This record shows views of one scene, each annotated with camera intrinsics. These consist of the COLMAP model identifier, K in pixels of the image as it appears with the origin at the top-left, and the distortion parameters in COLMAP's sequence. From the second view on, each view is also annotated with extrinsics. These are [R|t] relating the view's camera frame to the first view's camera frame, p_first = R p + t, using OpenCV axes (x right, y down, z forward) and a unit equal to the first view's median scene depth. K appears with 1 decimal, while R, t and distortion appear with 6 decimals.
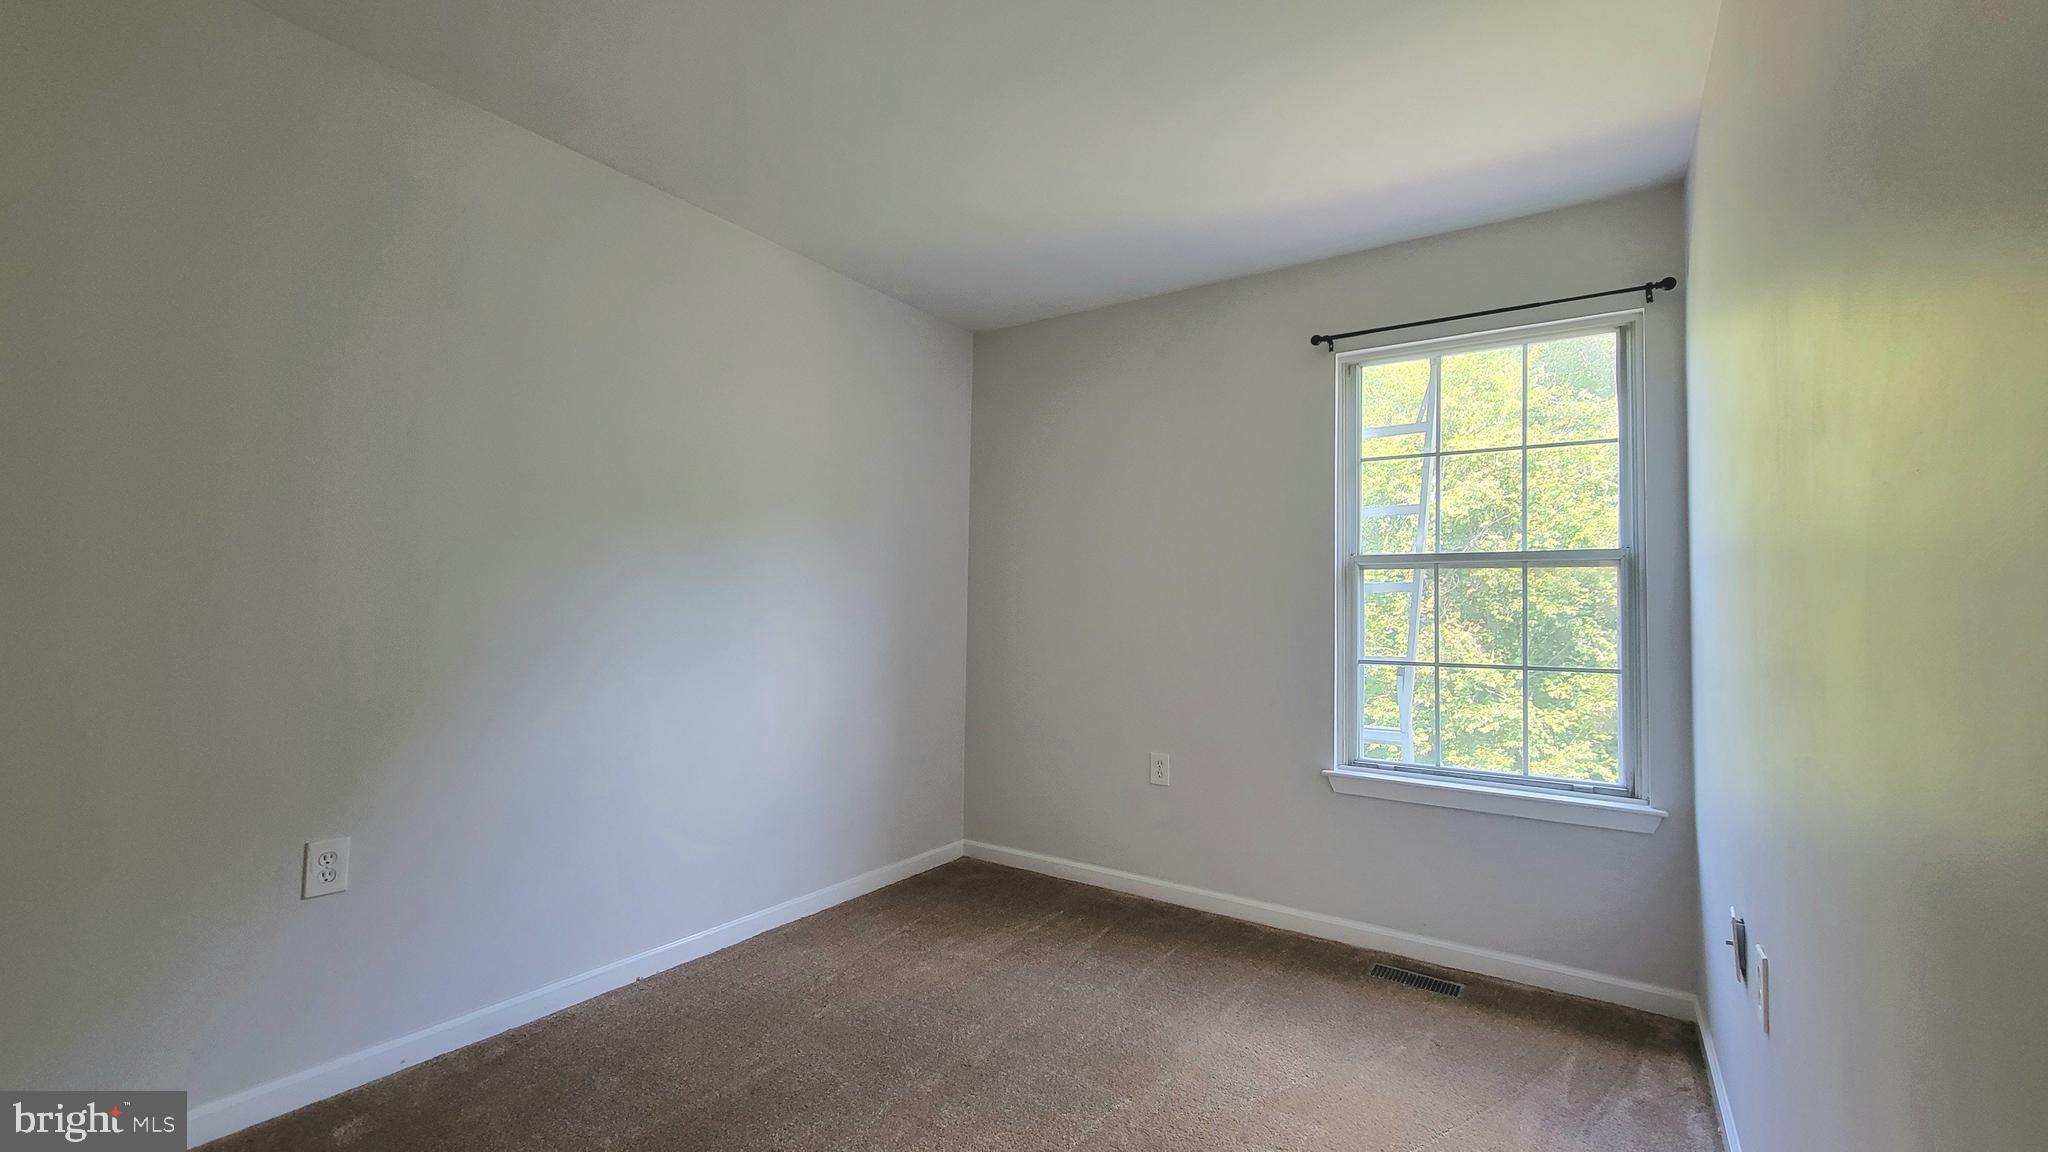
lens RADIAL K [[760.3, 0, 1024.6], [0, 760.3, 598.5], [0, 0, 1]] dist [0.000586, -0.002727]
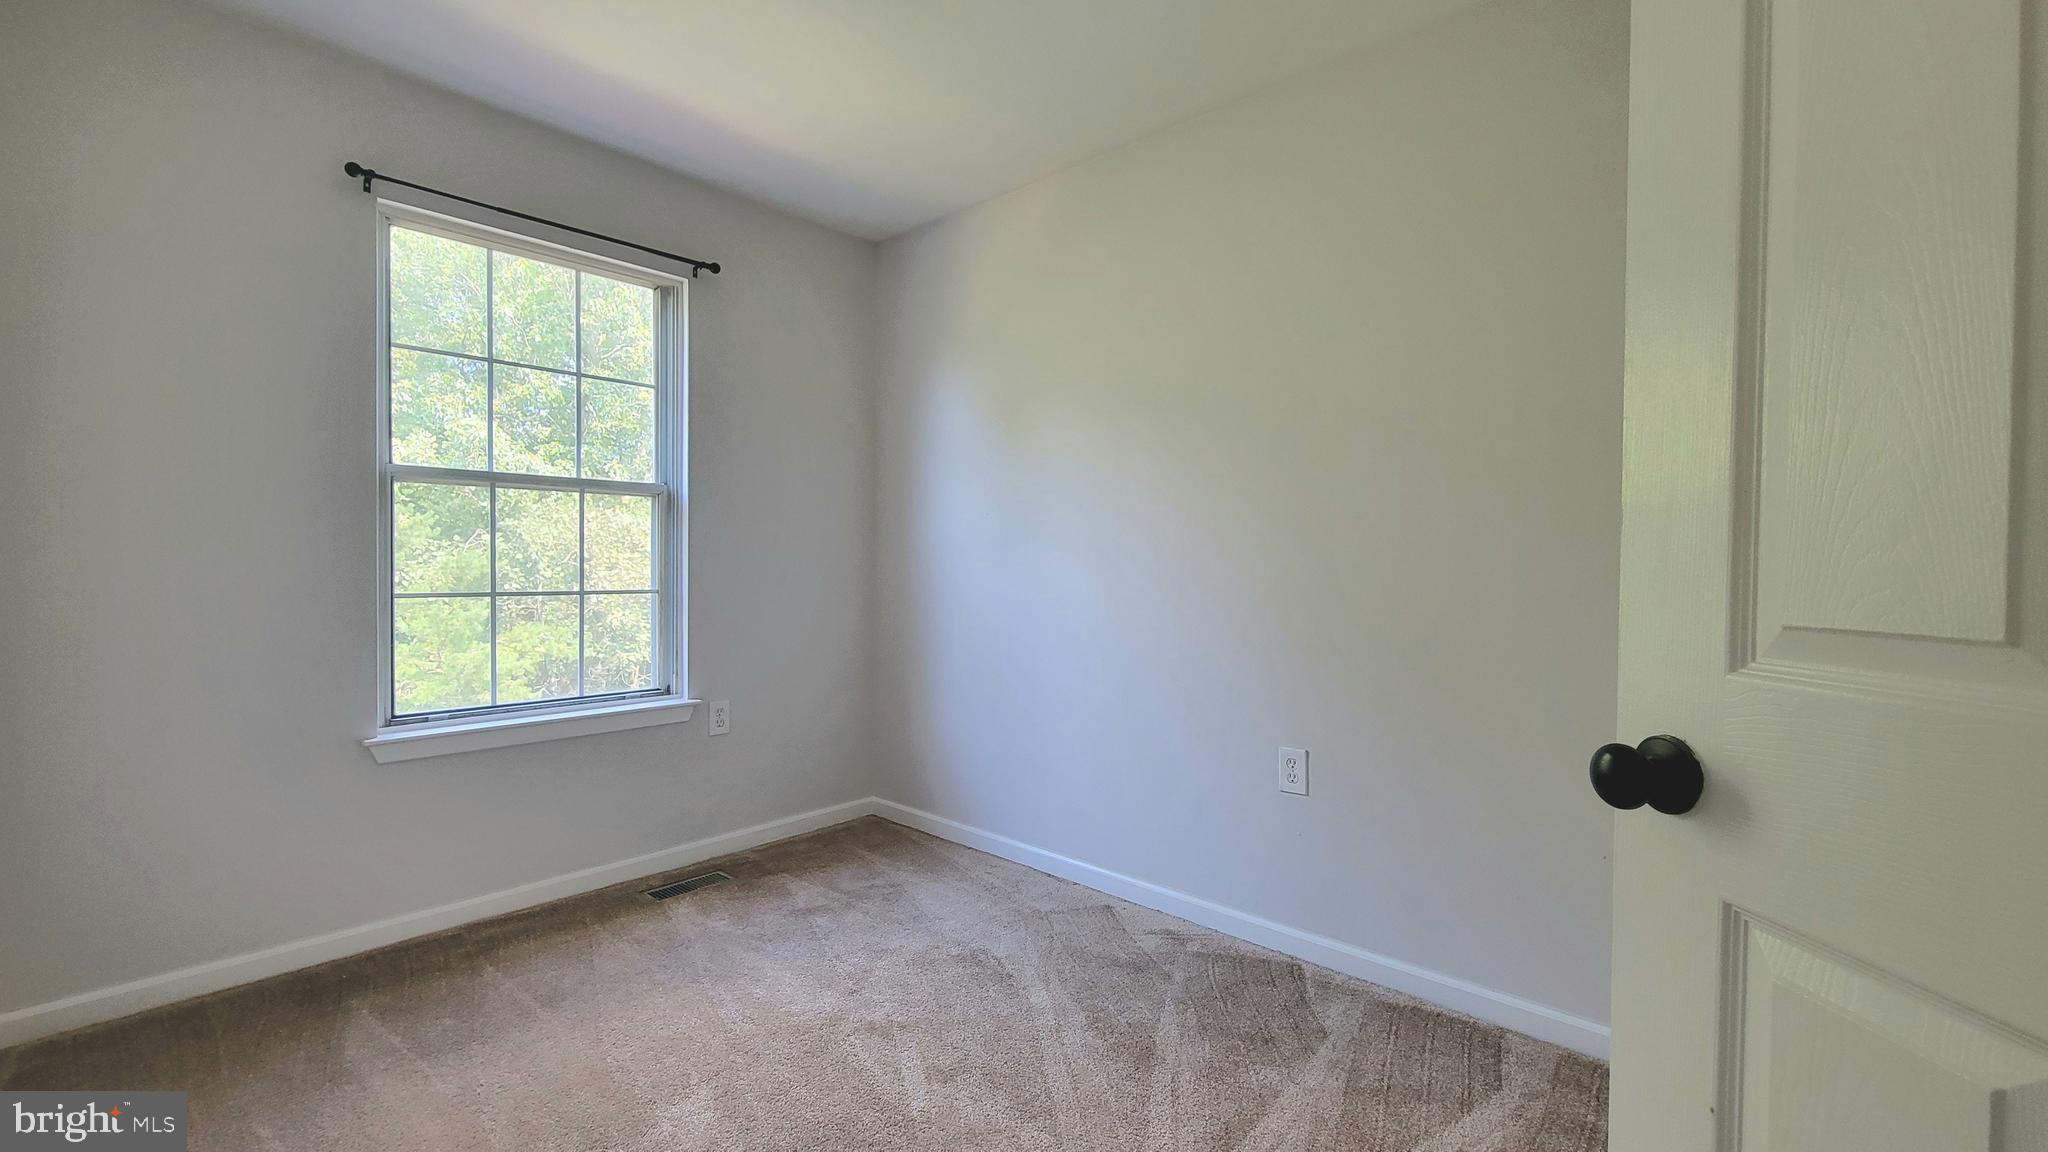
lens RADIAL K [[837.0, 0, 1018.1], [0, 837.0, 579.0], [0, 0, 1]] dist [0.002682, -0.003896]
pose [[0.203283, -0.045691, 0.978053, -0.322204], [-0.028600, 0.998207, 0.052577, -0.002391], [-0.978702, -0.038660, 0.201612, 0.196124]]
